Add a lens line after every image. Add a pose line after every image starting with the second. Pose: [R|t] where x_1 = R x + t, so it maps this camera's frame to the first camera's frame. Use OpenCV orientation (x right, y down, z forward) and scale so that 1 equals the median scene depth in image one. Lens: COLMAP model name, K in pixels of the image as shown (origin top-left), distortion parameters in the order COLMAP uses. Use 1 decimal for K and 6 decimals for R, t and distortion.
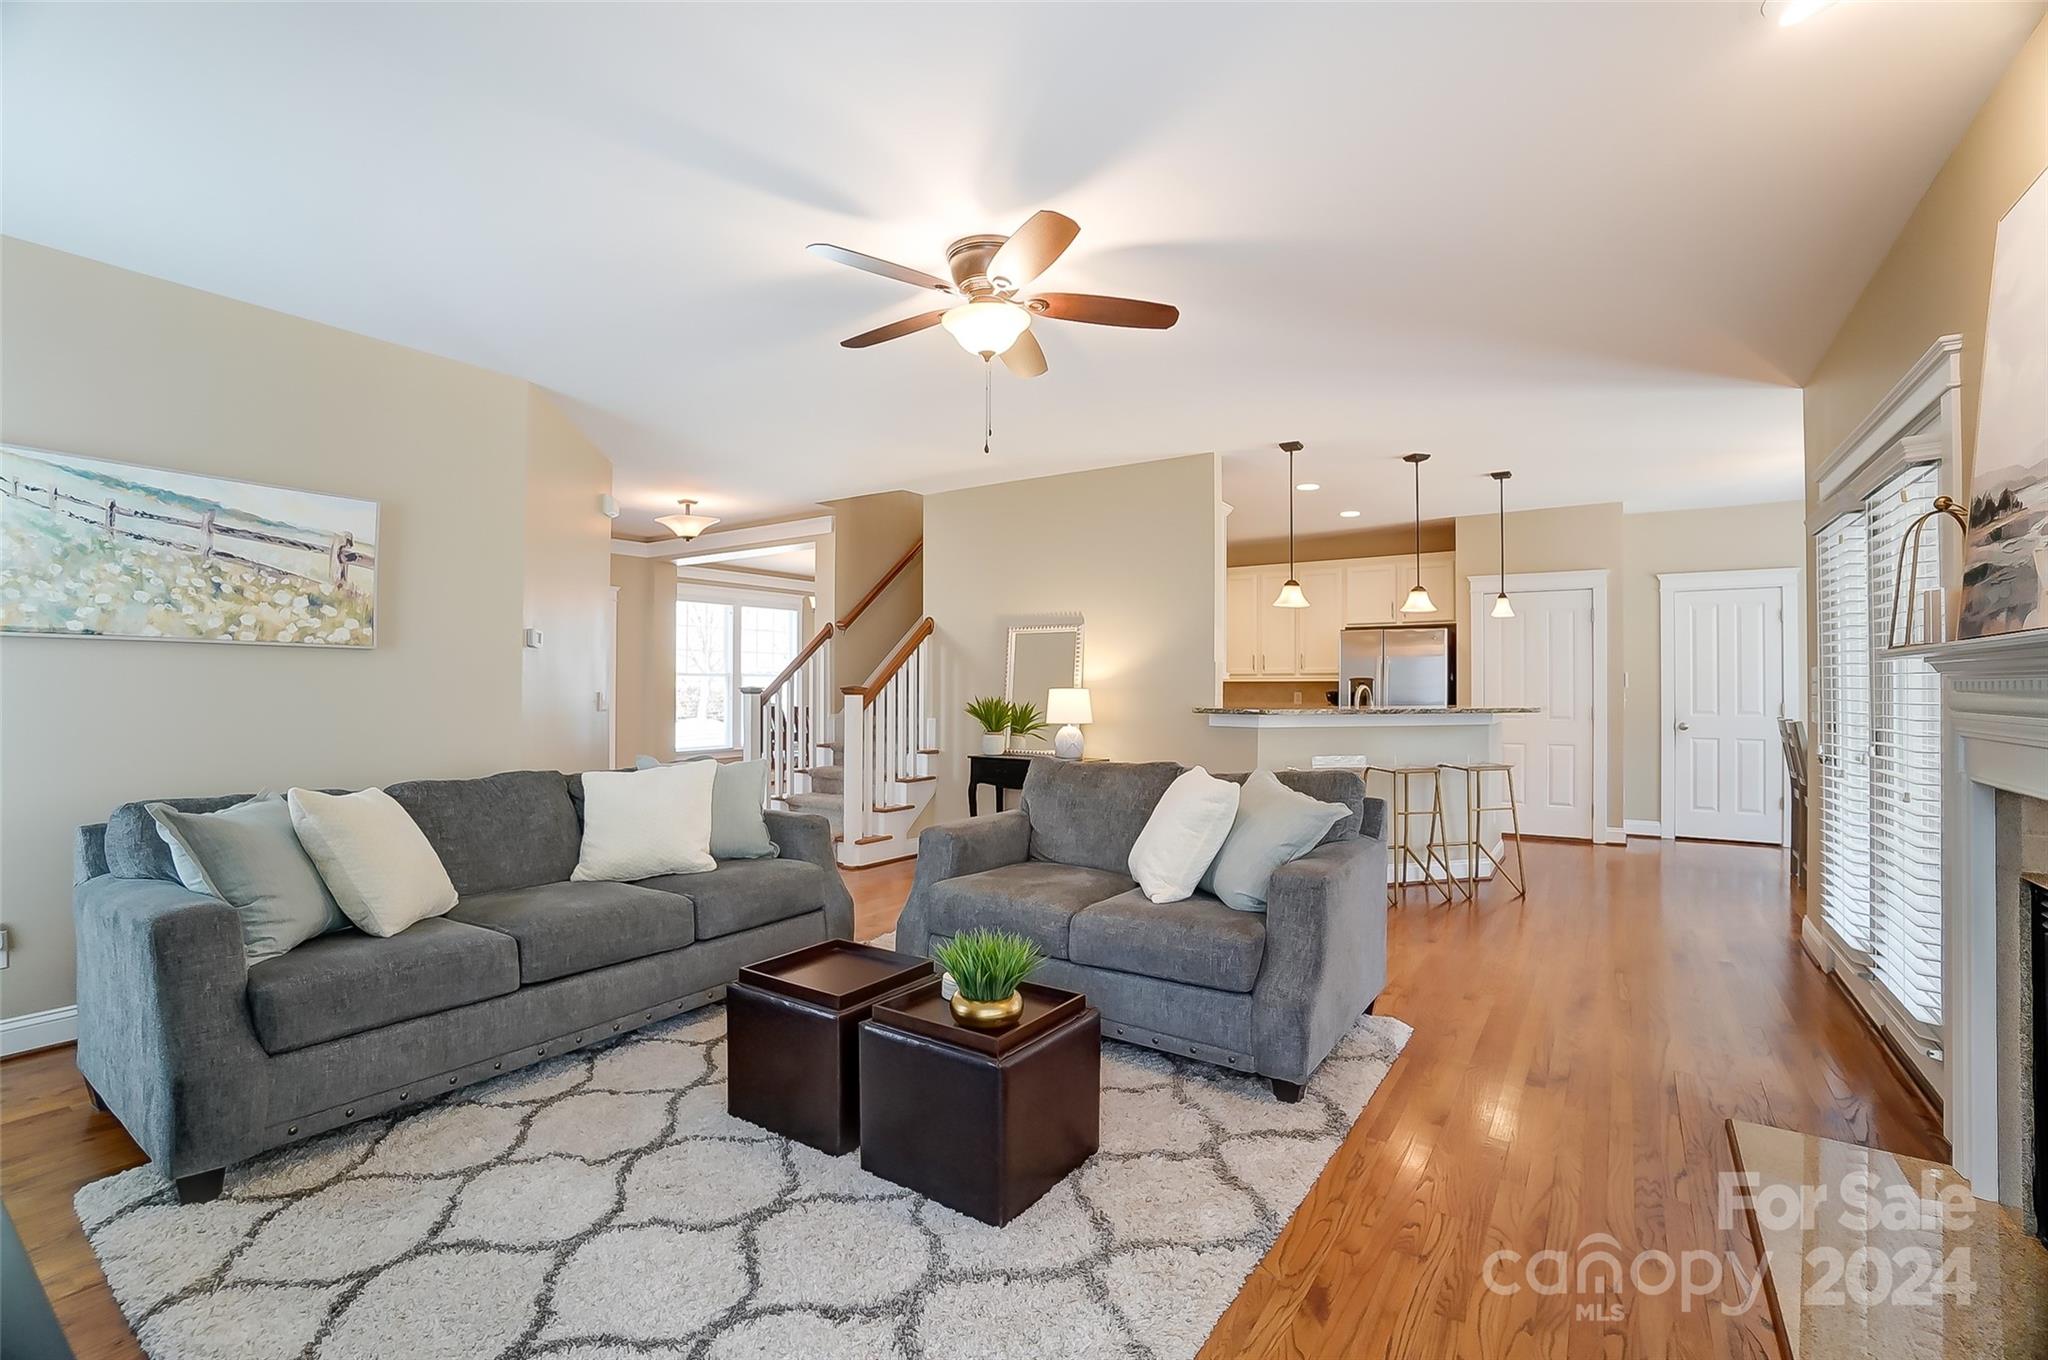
lens RADIAL K [[890.8, 0, 1006.5], [0, 890.8, 676.6], [0, 0, 1]] dist [-0.064942, 0.024383]
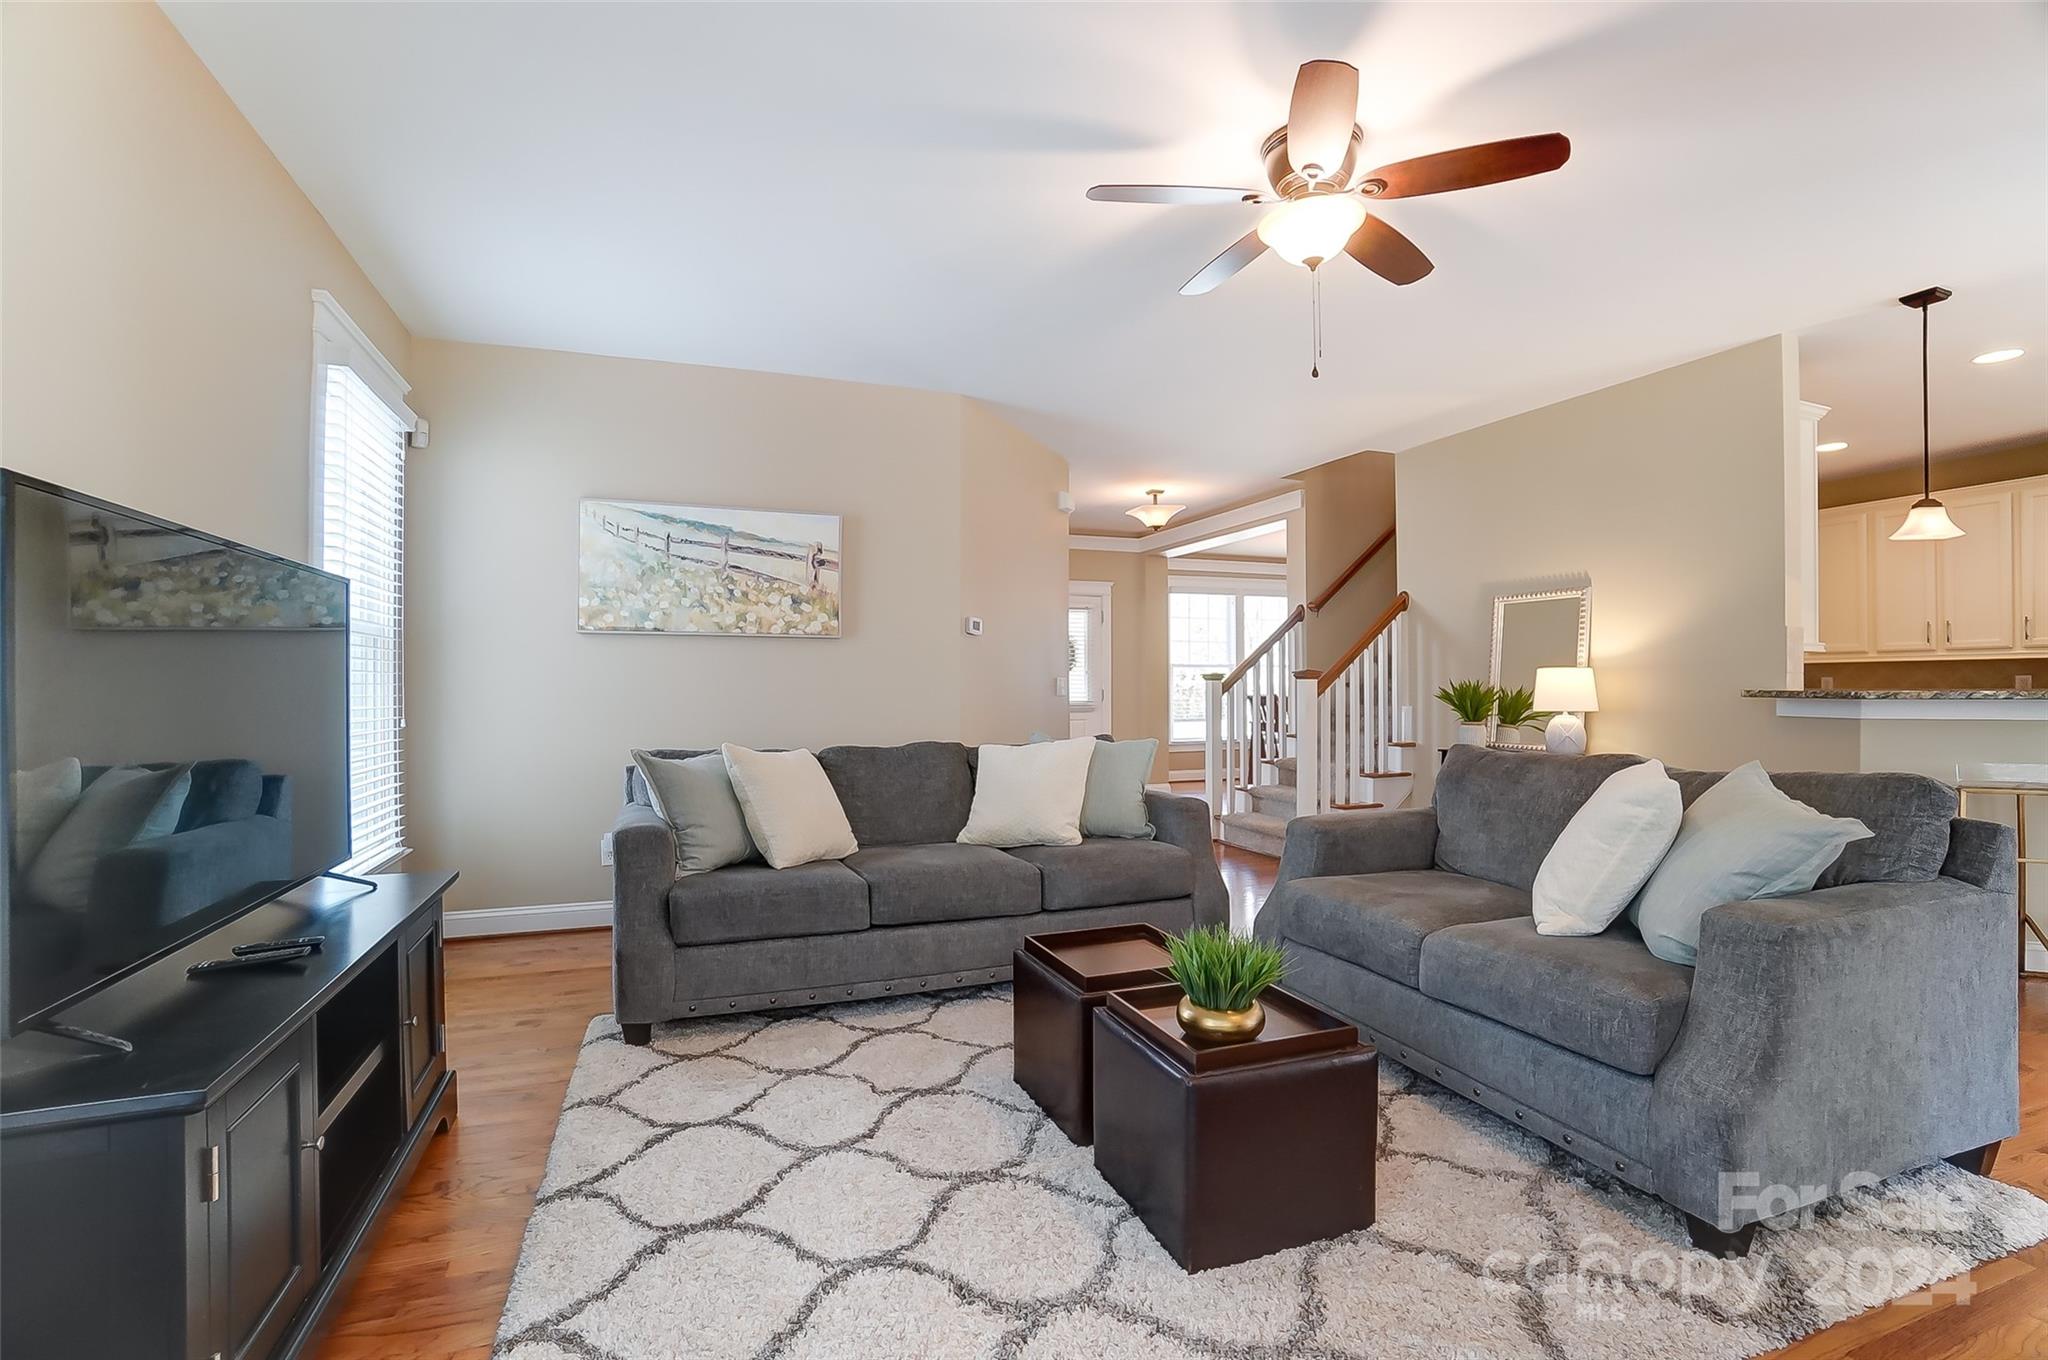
lens RADIAL K [[906.6, 0, 1024.0], [0, 906.6, 680.0], [0, 0, 1]] dist [-0.067568, 0.026489]
pose [[0.826195, -0.008603, -0.563318, 0.228284], [0.011859, 0.999927, 0.002123, 0.032946], [0.563259, -0.008434, 0.826237, 0.132663]]
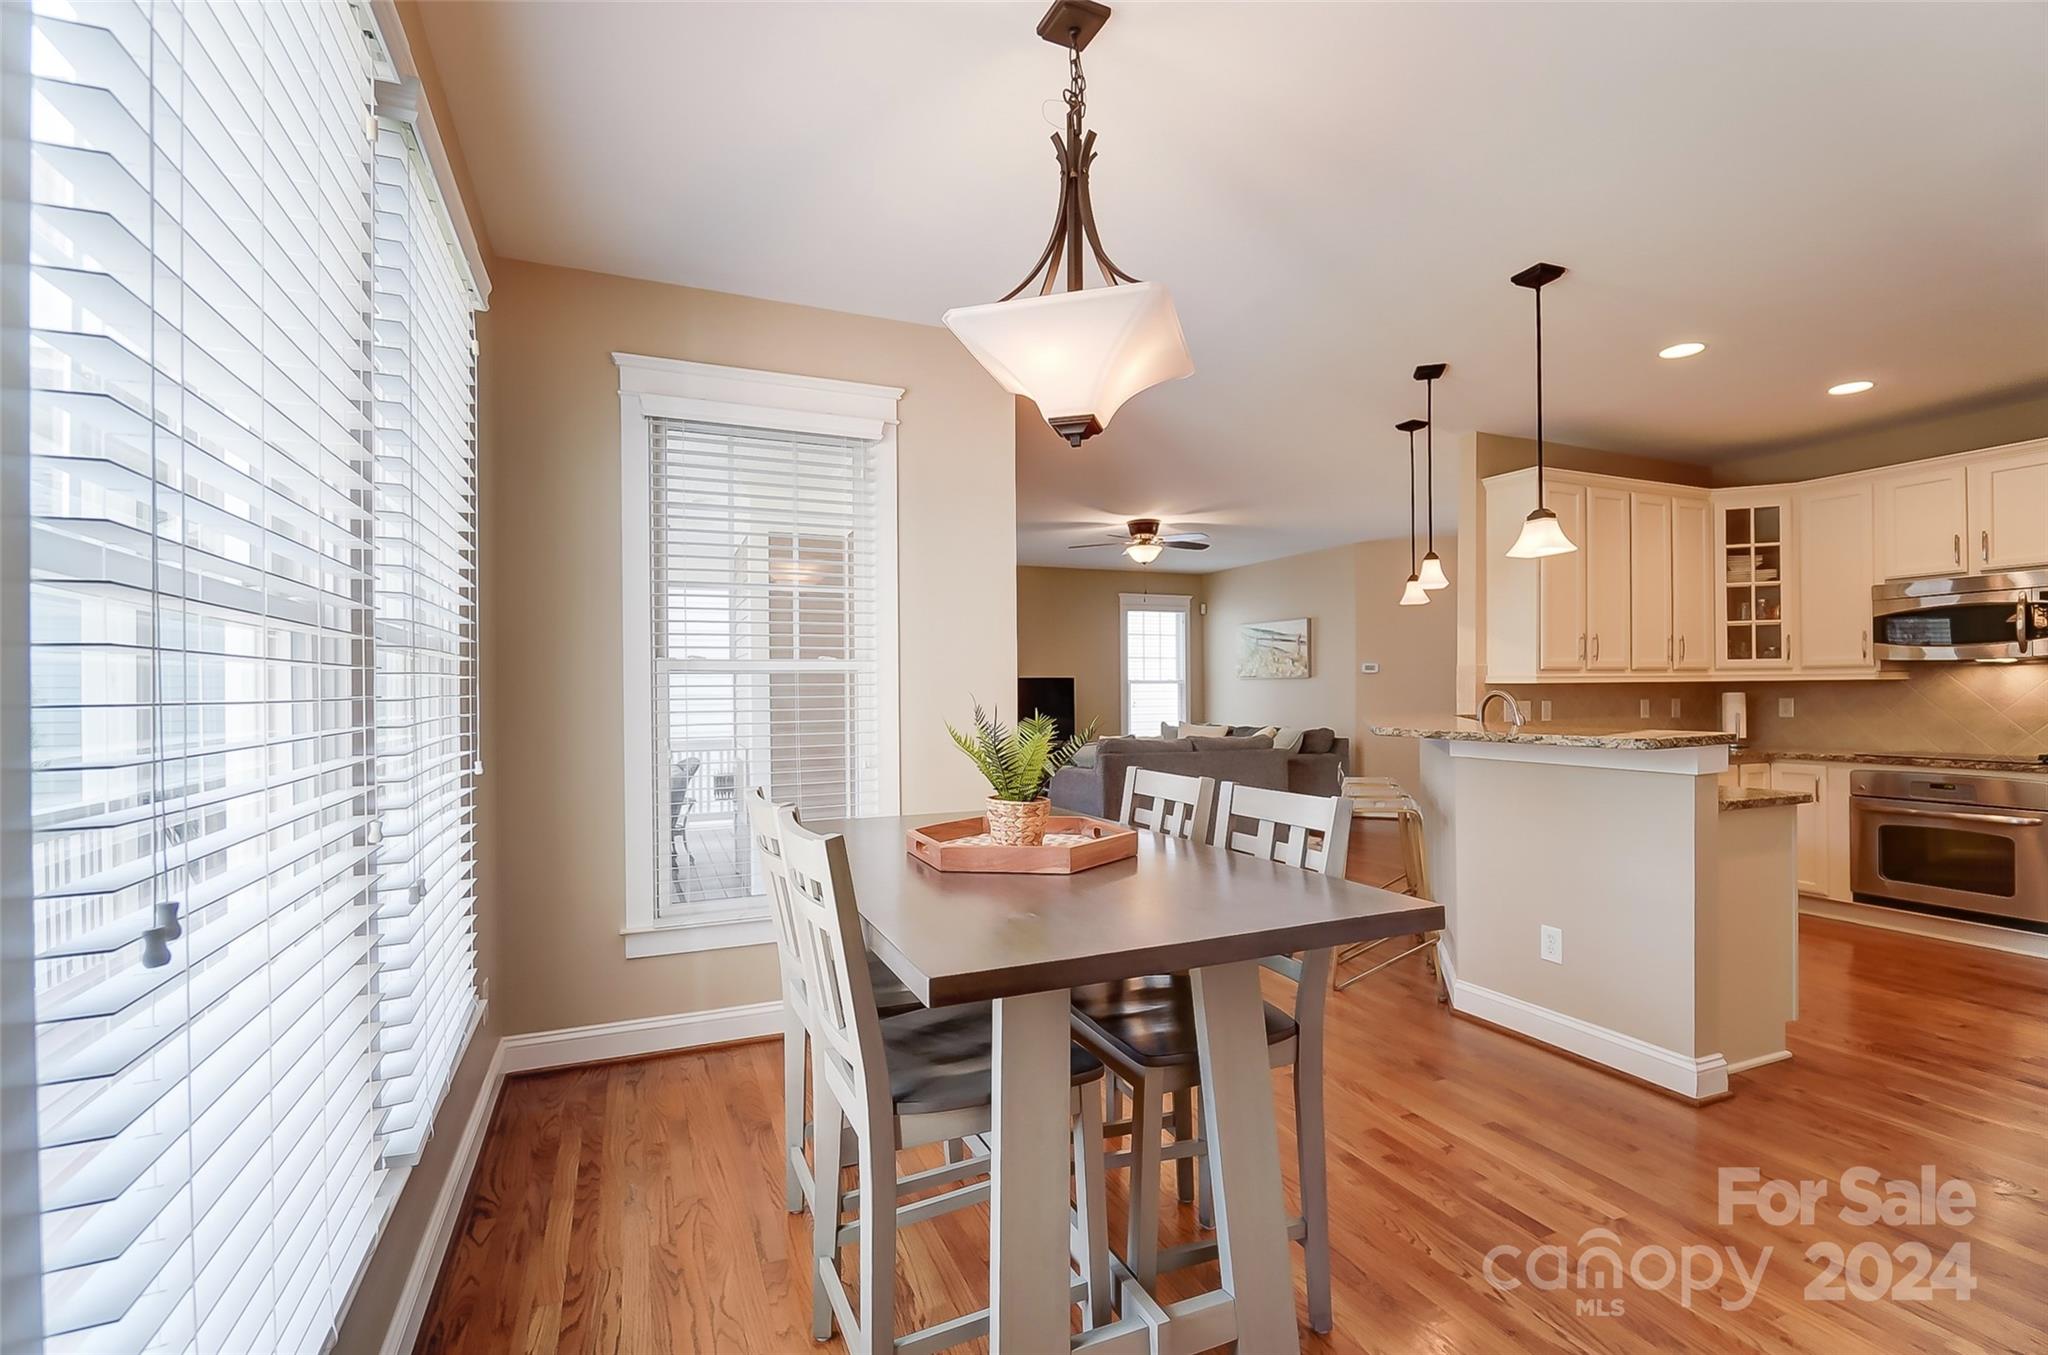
lens RADIAL K [[906.6, 0, 1024.0], [0, 906.6, 677.5], [0, 0, 1]] dist [-0.067568, 0.026489]
pose [[-0.536333, -0.015934, -0.843856, 2.271362], [0.012623, 0.999558, -0.026898, 0.031684], [0.843912, -0.025079, -0.535895, 2.069210]]
